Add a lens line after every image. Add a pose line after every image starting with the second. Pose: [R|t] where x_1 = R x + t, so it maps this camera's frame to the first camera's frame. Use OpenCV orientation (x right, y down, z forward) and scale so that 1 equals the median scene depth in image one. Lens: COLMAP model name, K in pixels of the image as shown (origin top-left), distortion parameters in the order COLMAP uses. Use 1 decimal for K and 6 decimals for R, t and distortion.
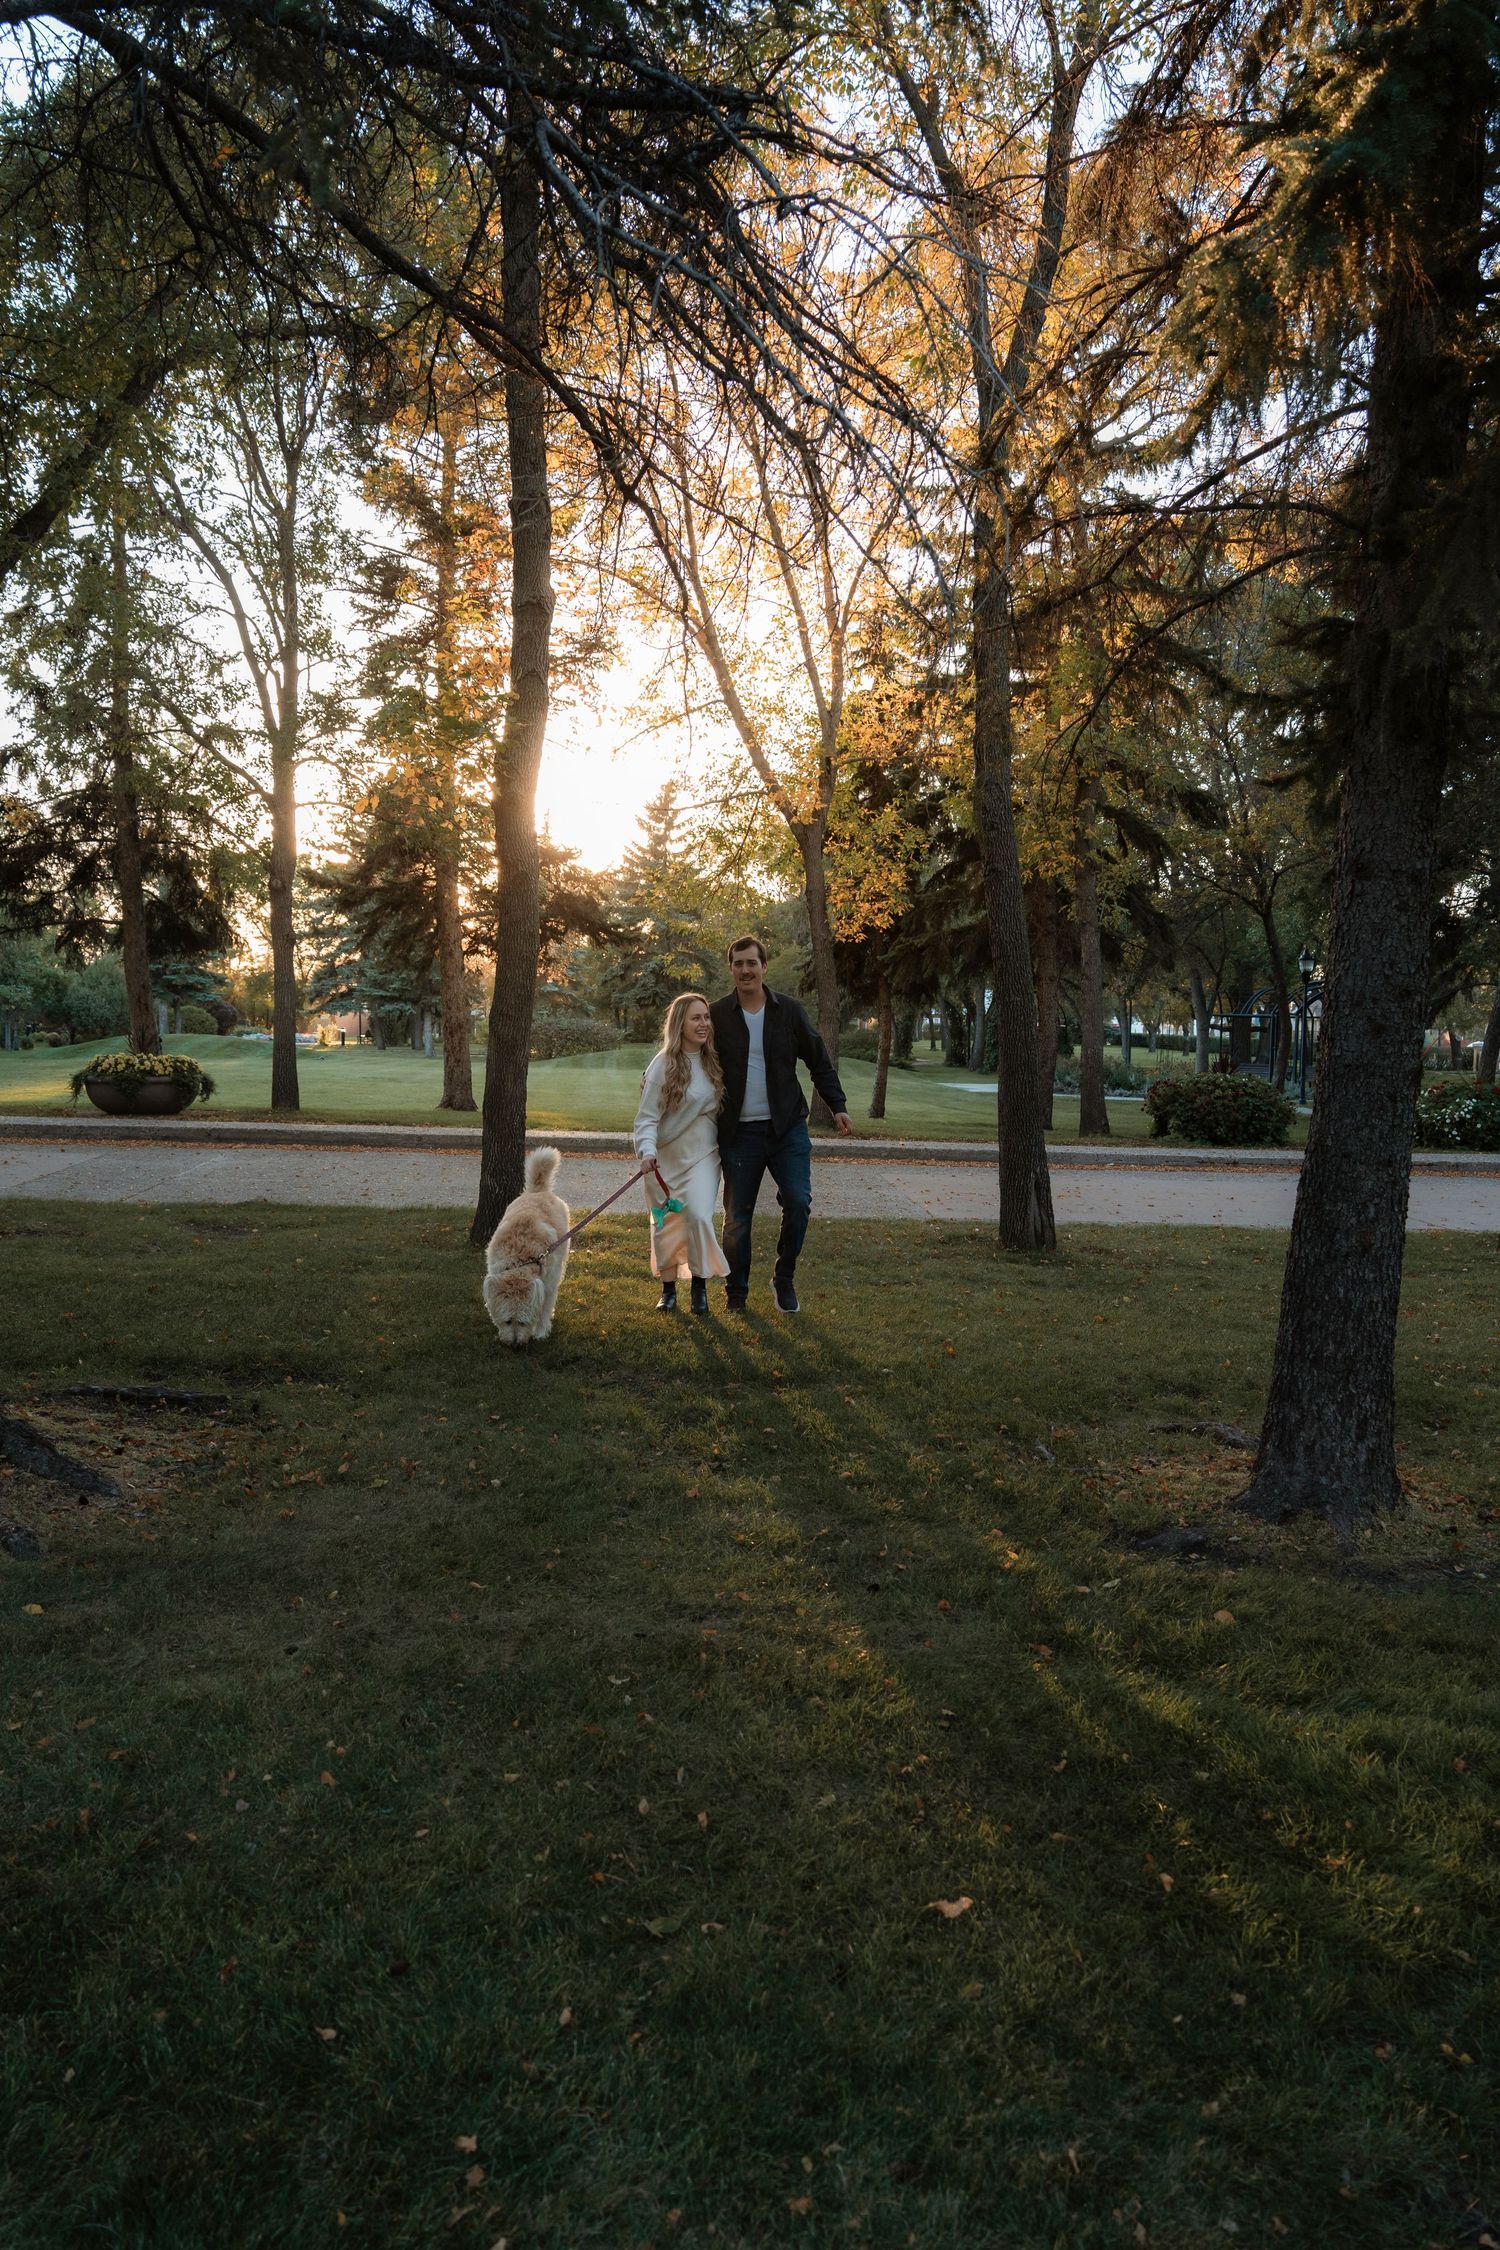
lens RADIAL K [[1446.9, 0, 792.7], [0, 1446.9, 1122.7], [0, 0, 1]] dist [-0.006421, -0.000181]
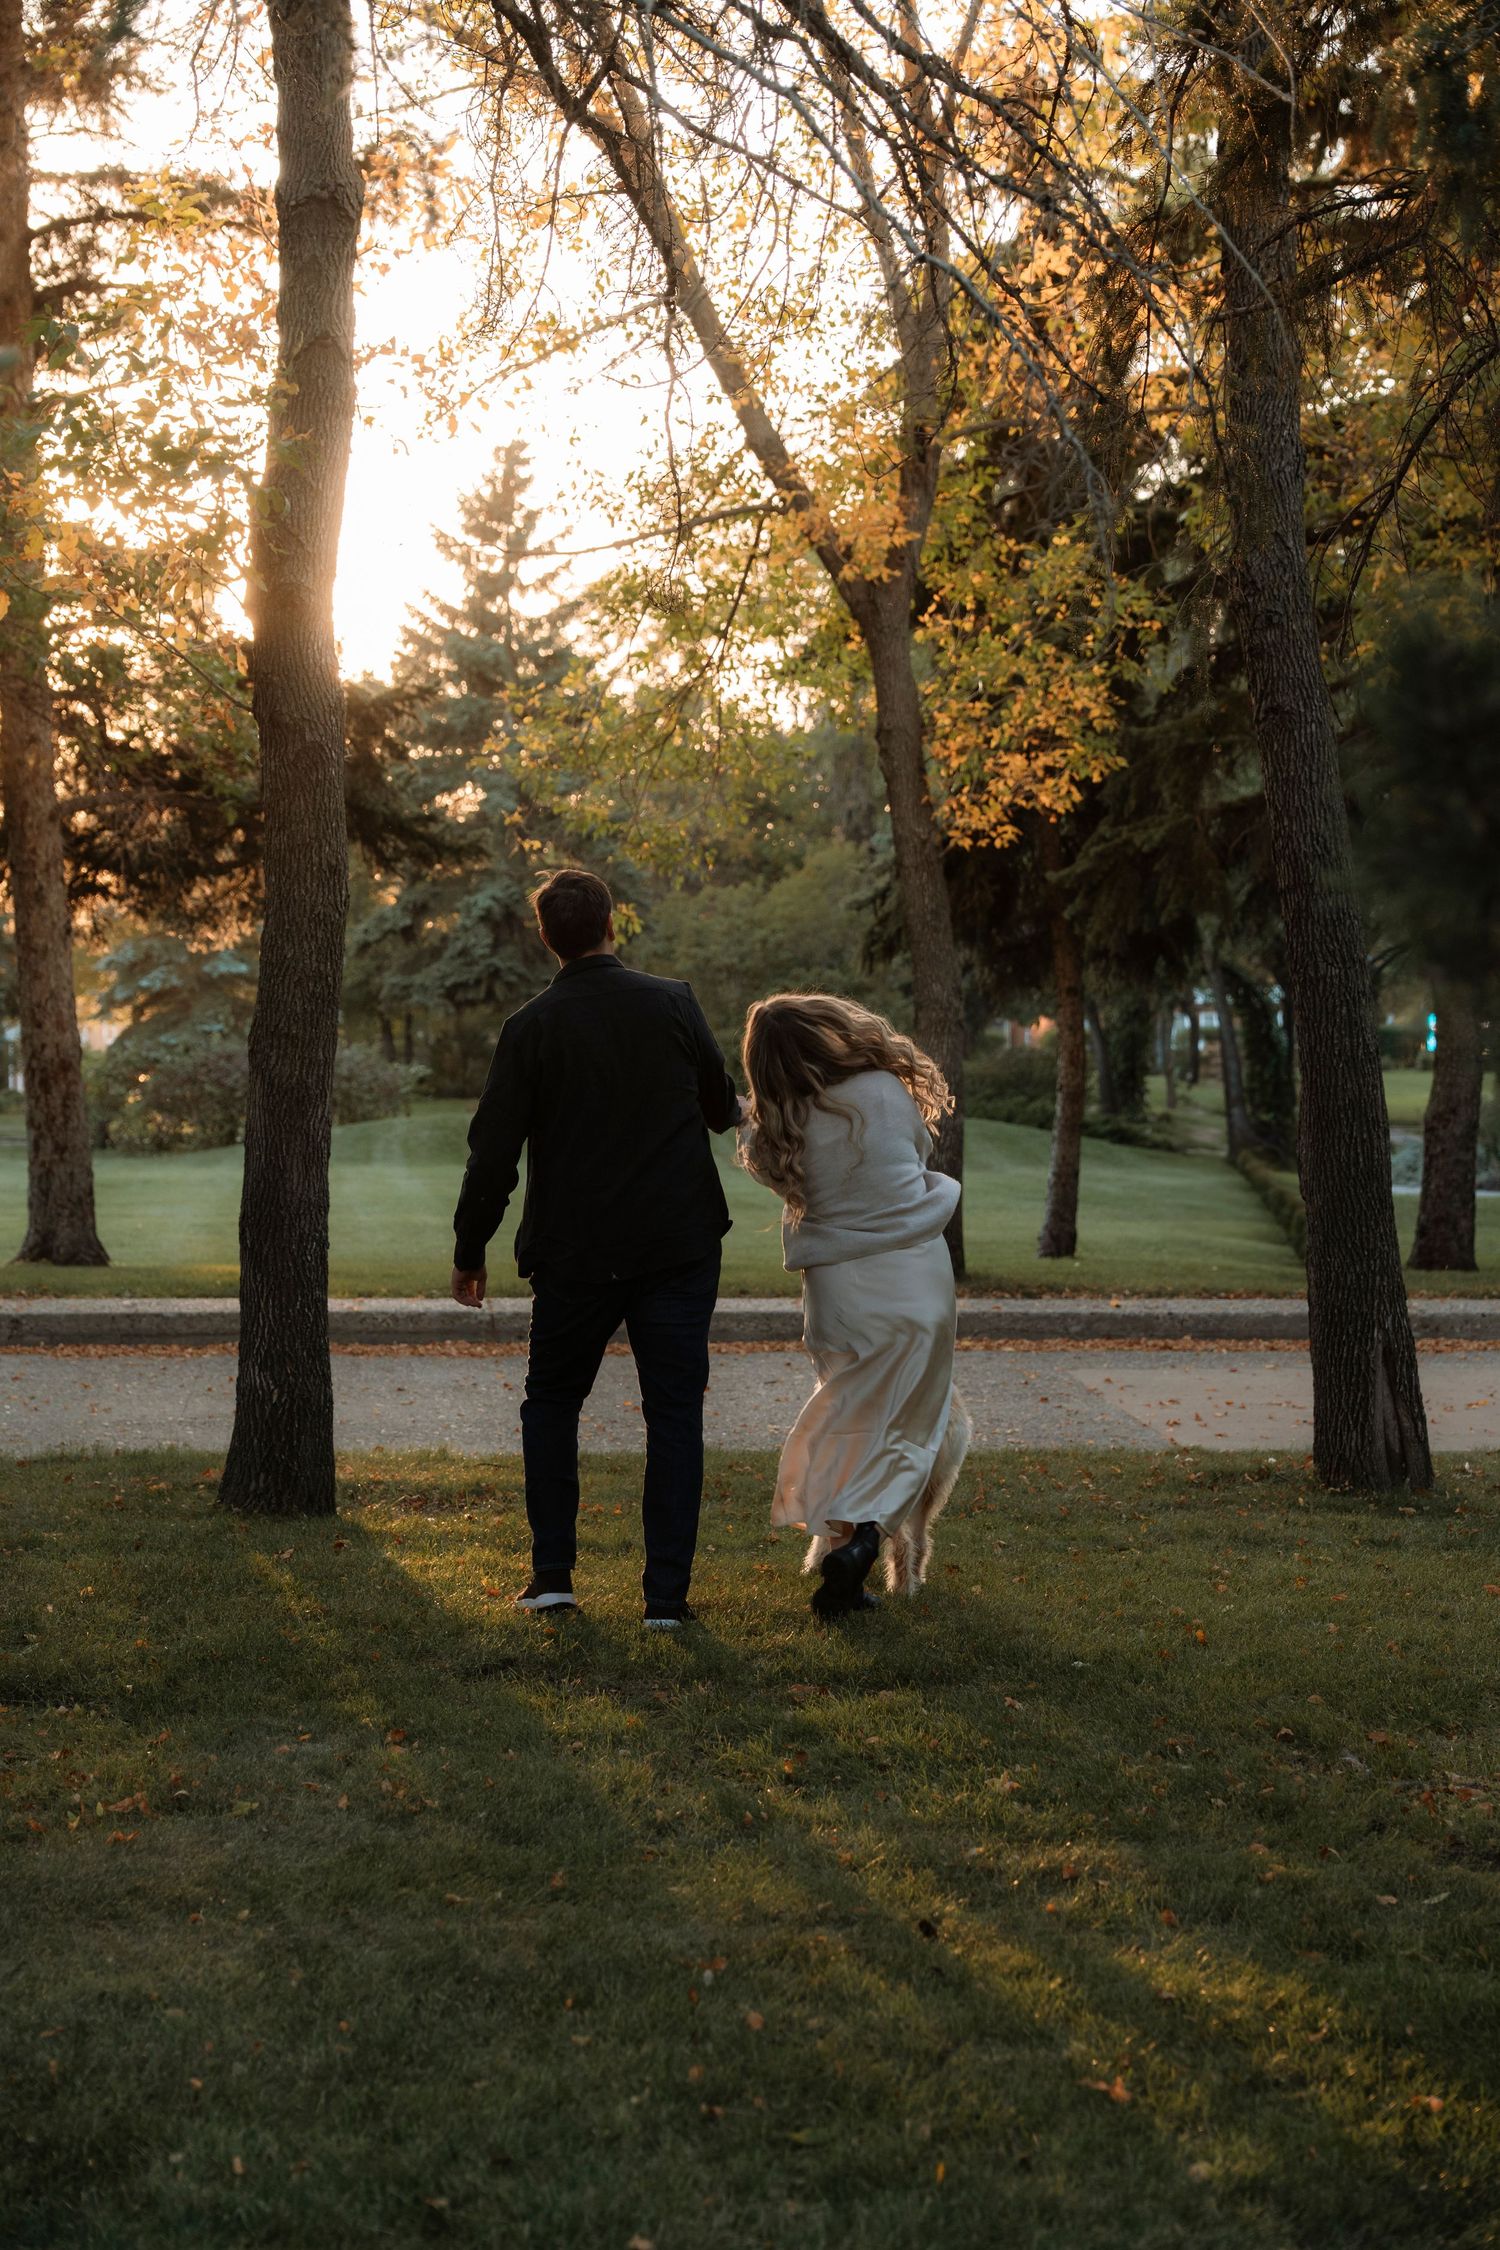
lens RADIAL K [[4673.6, 0, 750.0], [0, 4673.6, 1125.0], [0, 0, 1]] dist [0.065160, 0.663955]
pose [[0.999551, -0.028314, -0.009818, -0.018284], [0.027783, 0.998334, -0.050565, 0.027080], [0.011233, 0.050270, 0.998672, -0.390465]]
